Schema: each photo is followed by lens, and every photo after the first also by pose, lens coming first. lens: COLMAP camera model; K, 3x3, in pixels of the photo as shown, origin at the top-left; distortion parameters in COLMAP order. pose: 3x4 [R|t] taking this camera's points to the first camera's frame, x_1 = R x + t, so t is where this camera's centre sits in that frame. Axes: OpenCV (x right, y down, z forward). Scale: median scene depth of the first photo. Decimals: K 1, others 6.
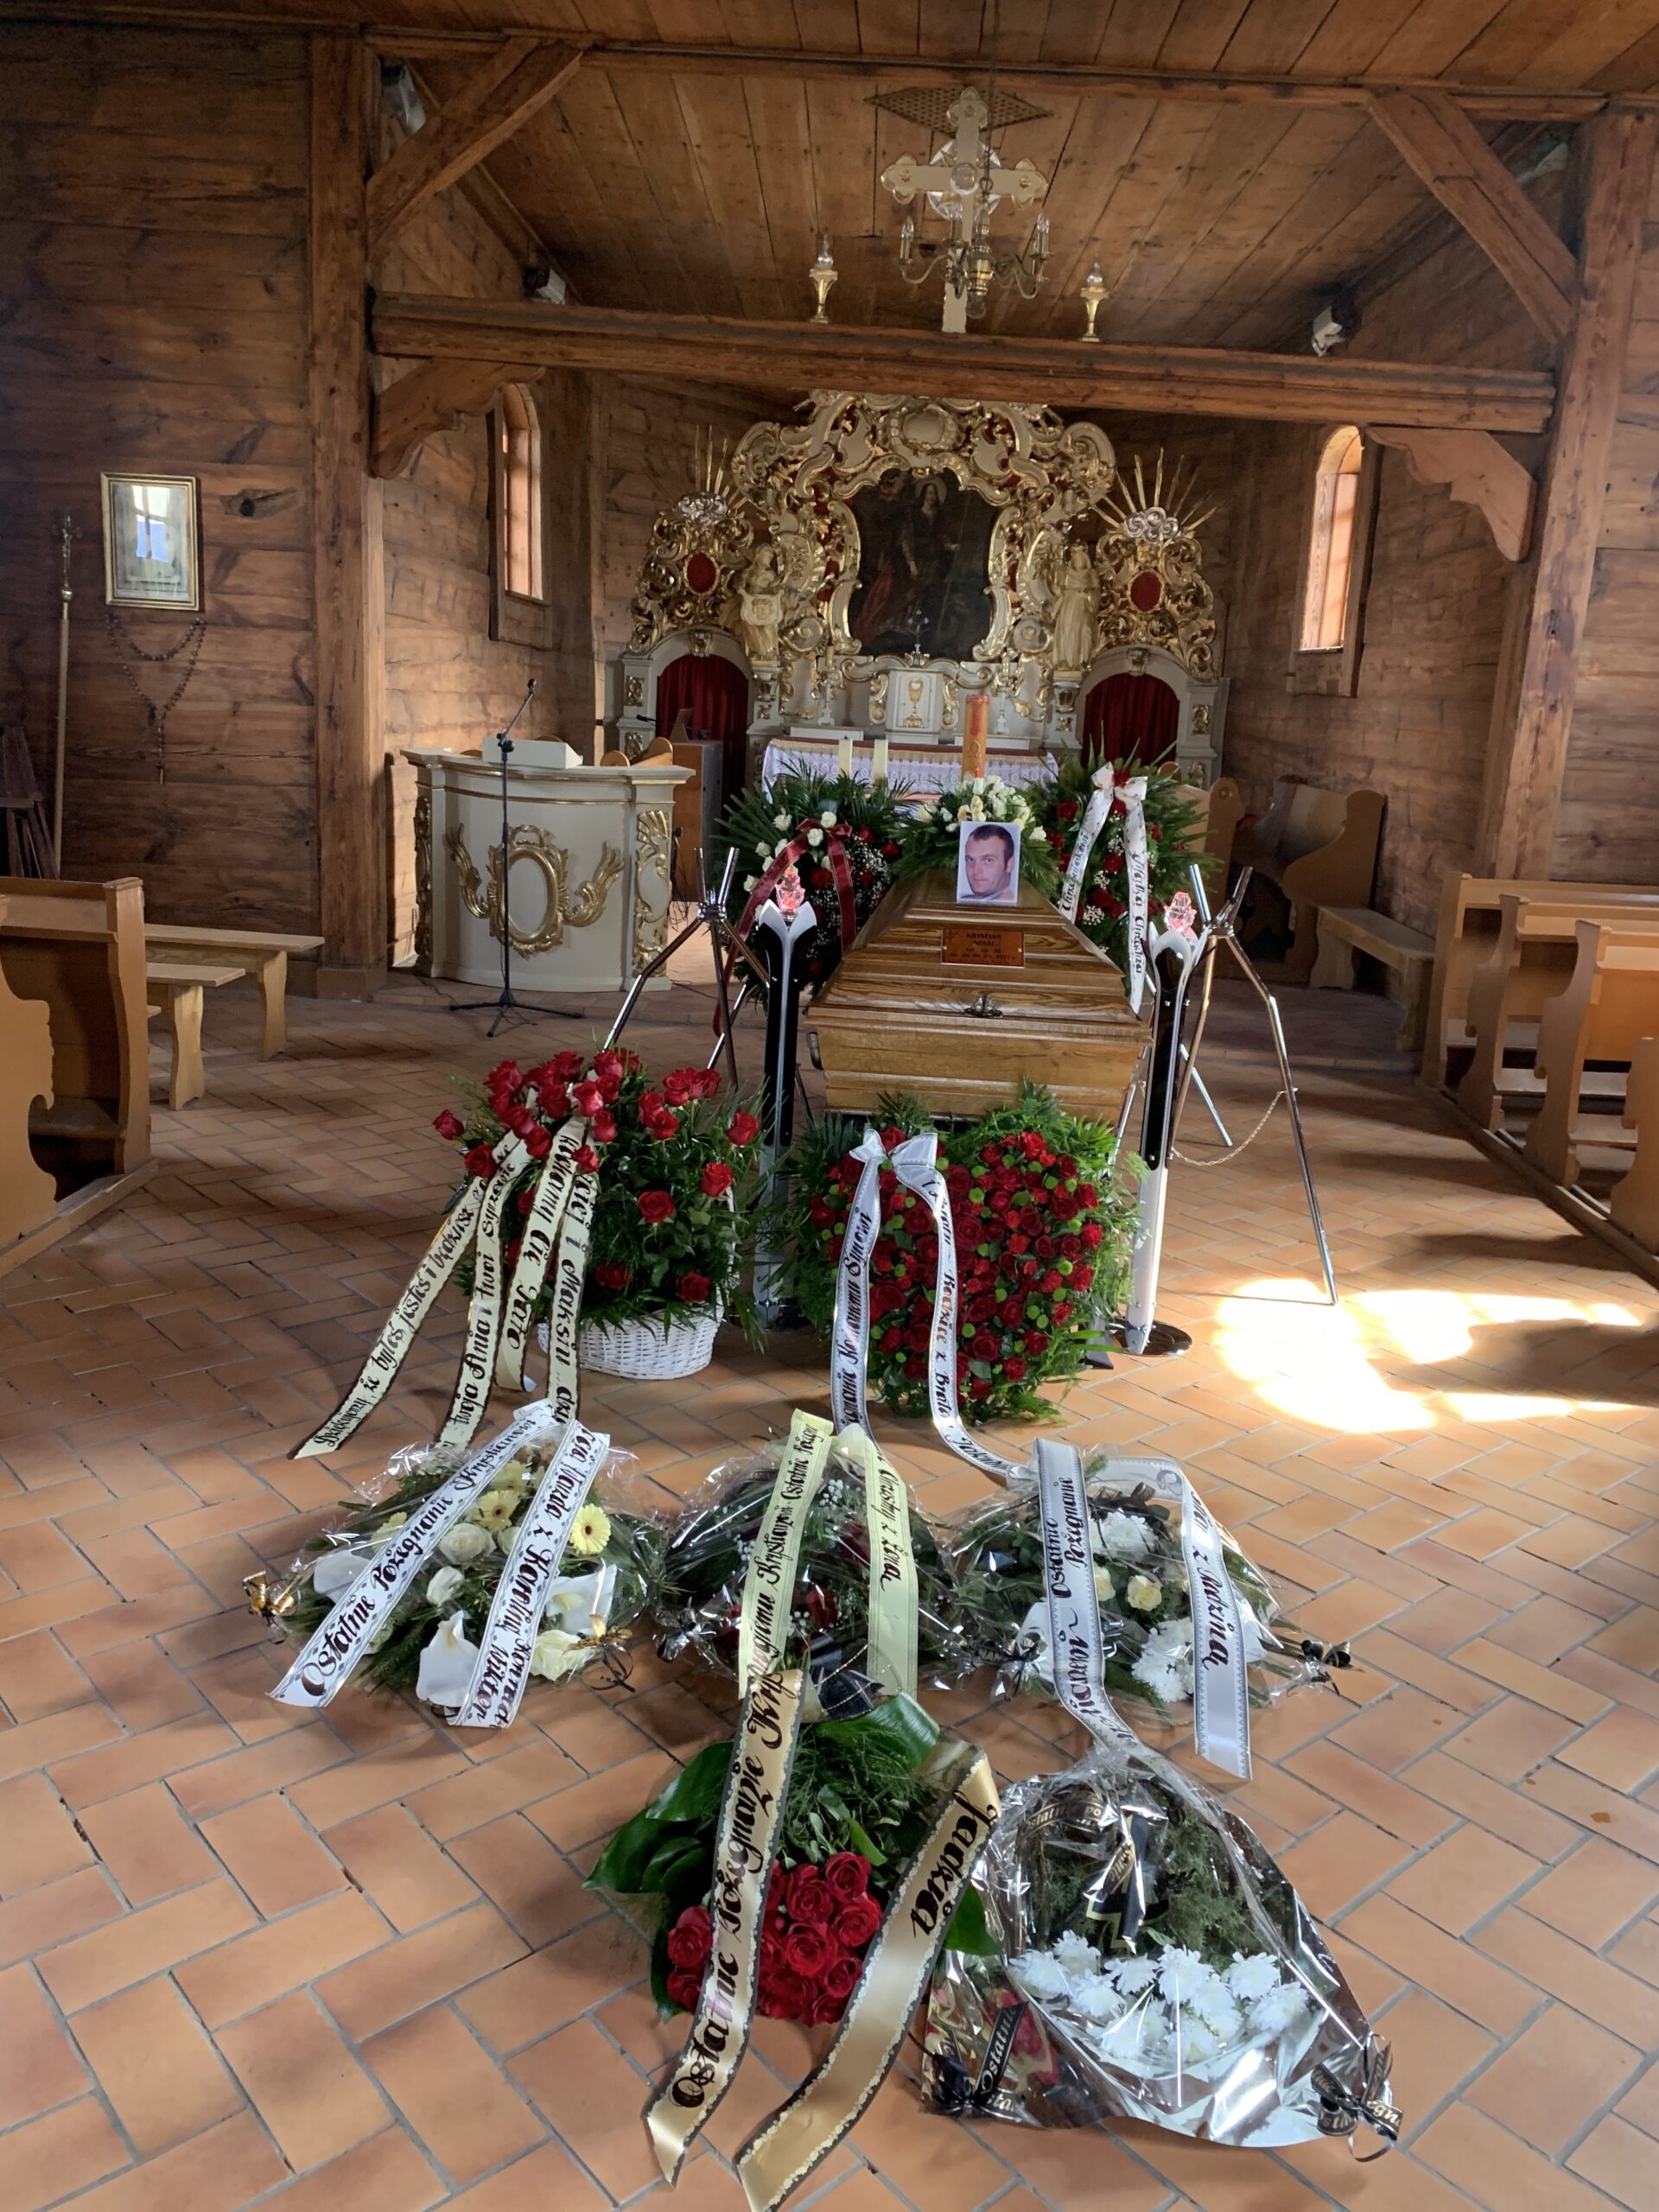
lens RADIAL K [[1690.6, 0, 829.5], [0, 1690.6, 1106.0], [0, 0, 1]] dist [-0.003314, -0.002650]
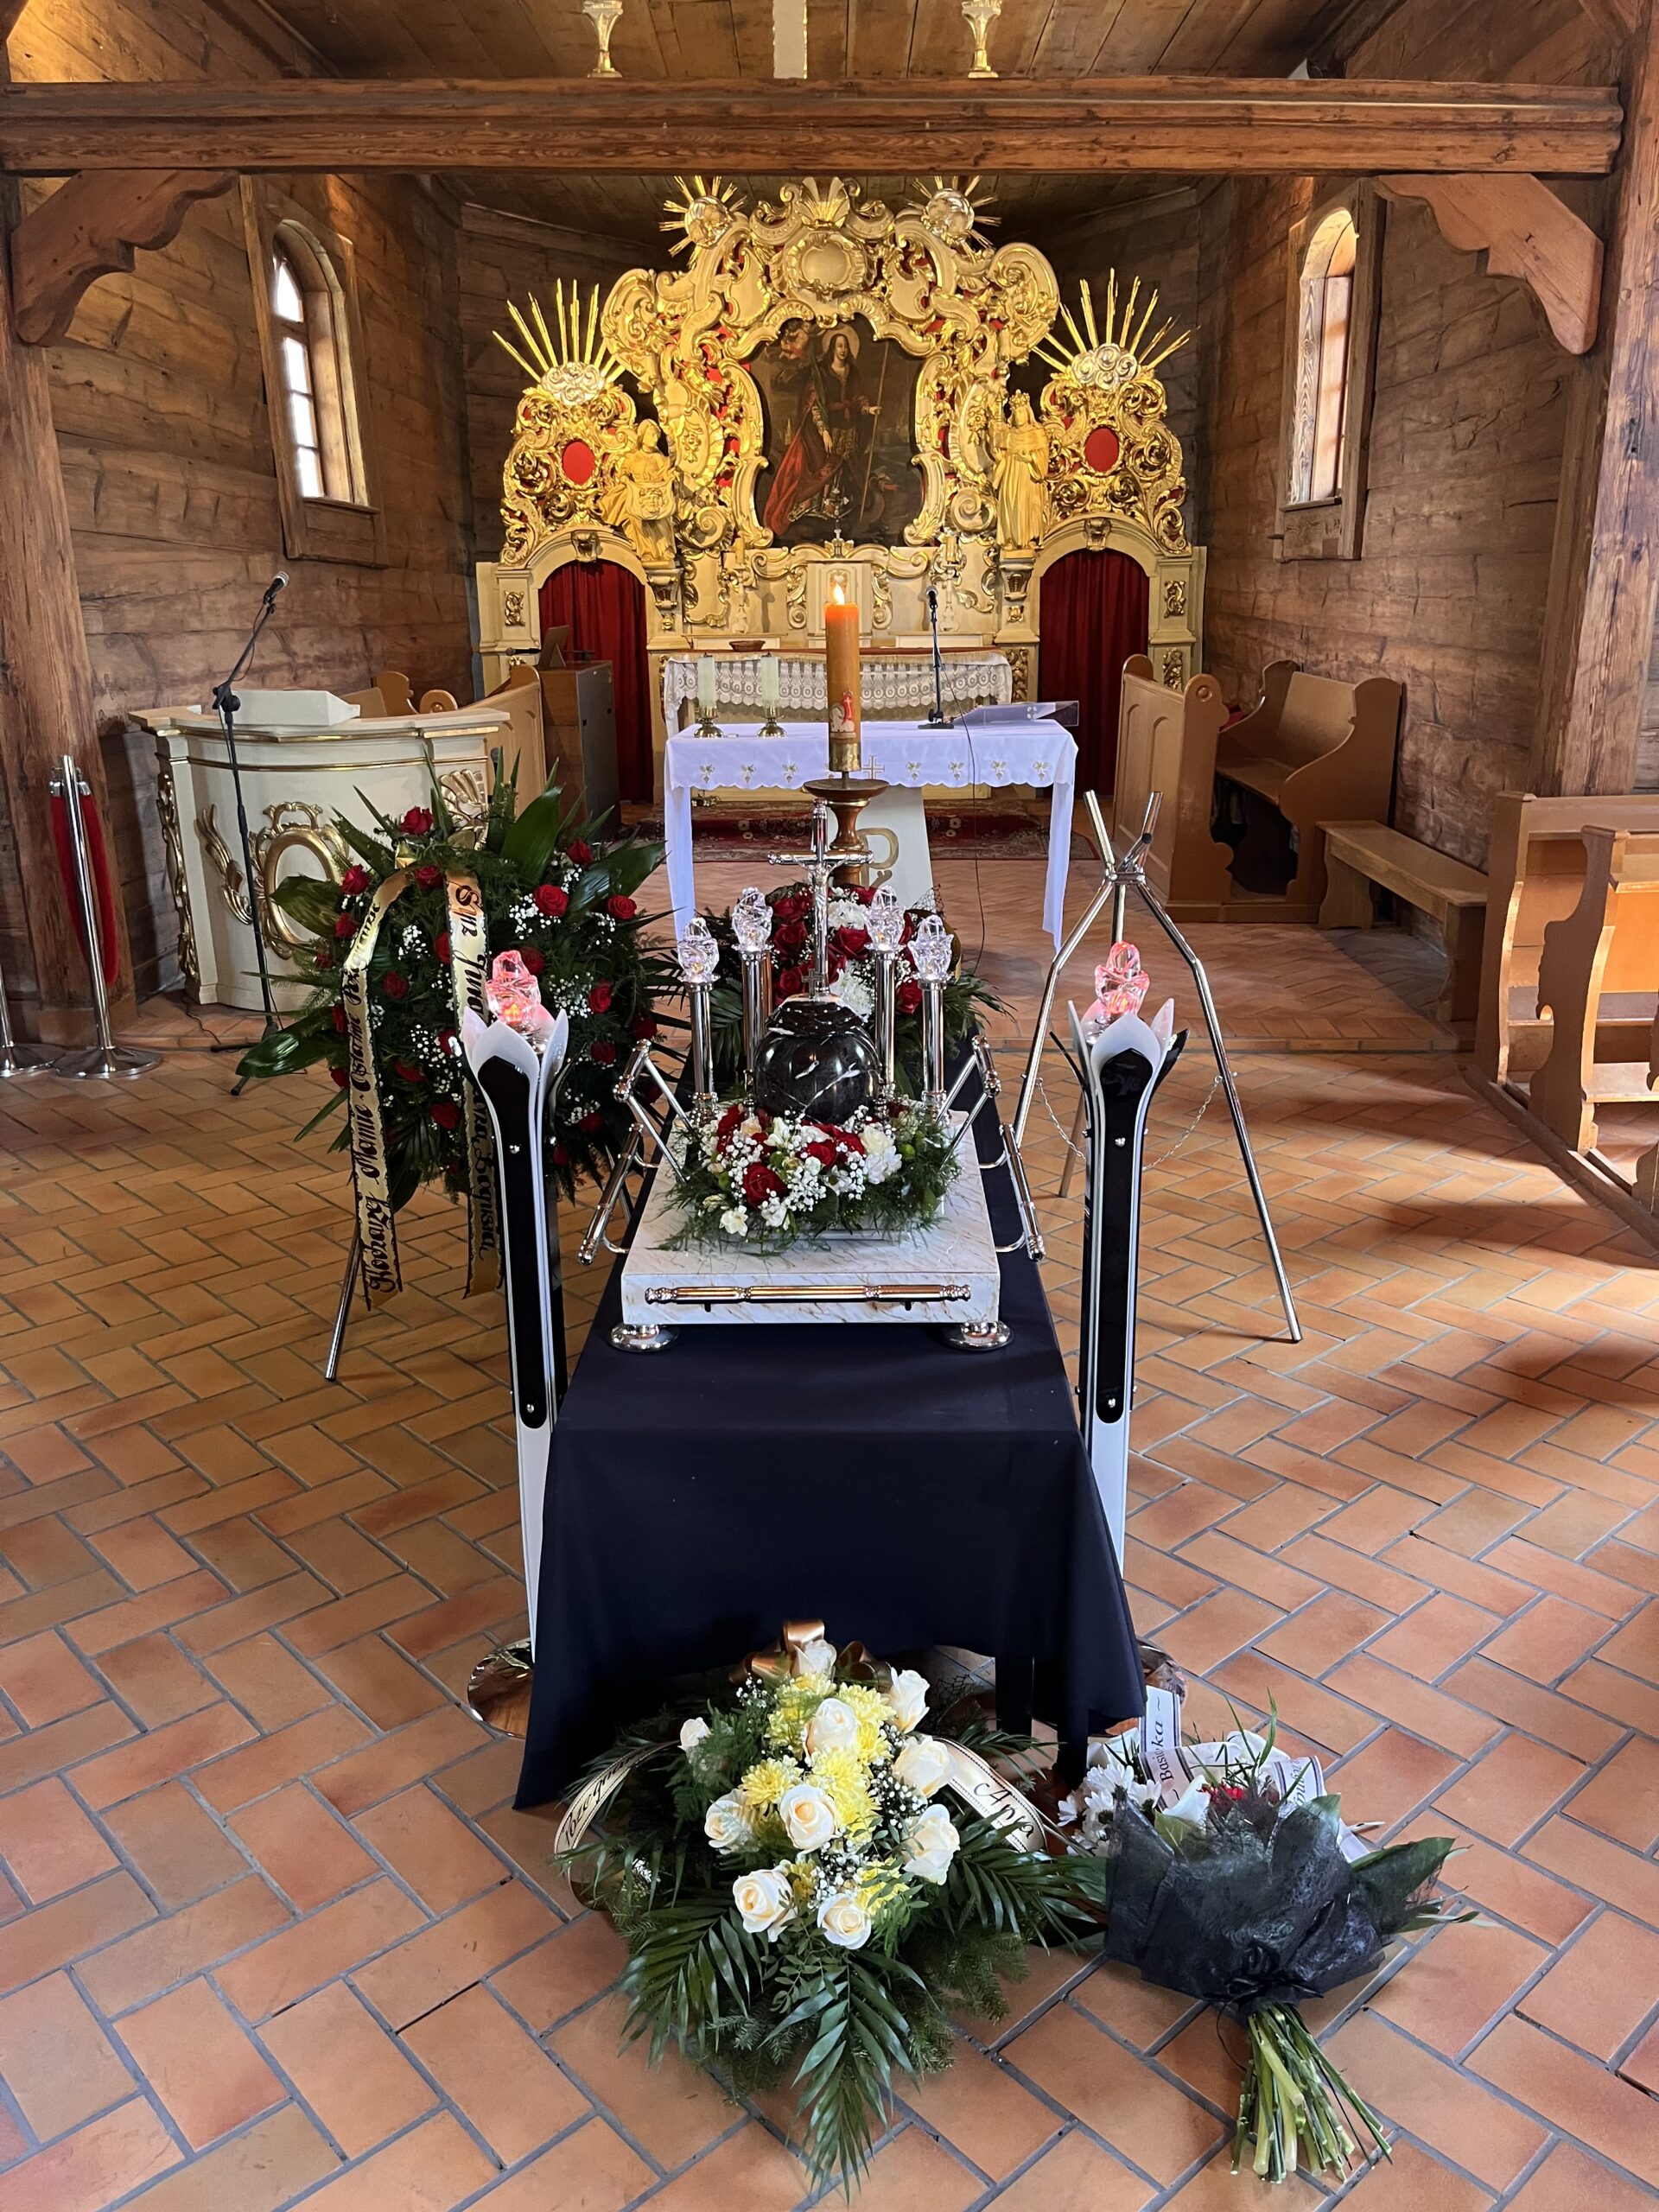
lens RADIAL K [[1671.8, 0, 822.9], [0, 1671.8, 1173.9], [0, 0, 1]] dist [-0.013935, -0.013382]
pose [[0.997884, -0.063489, -0.014011, 0.039015], [0.064541, 0.993331, 0.095545, -0.034599], [0.007851, -0.096247, 0.995327, 0.144864]]
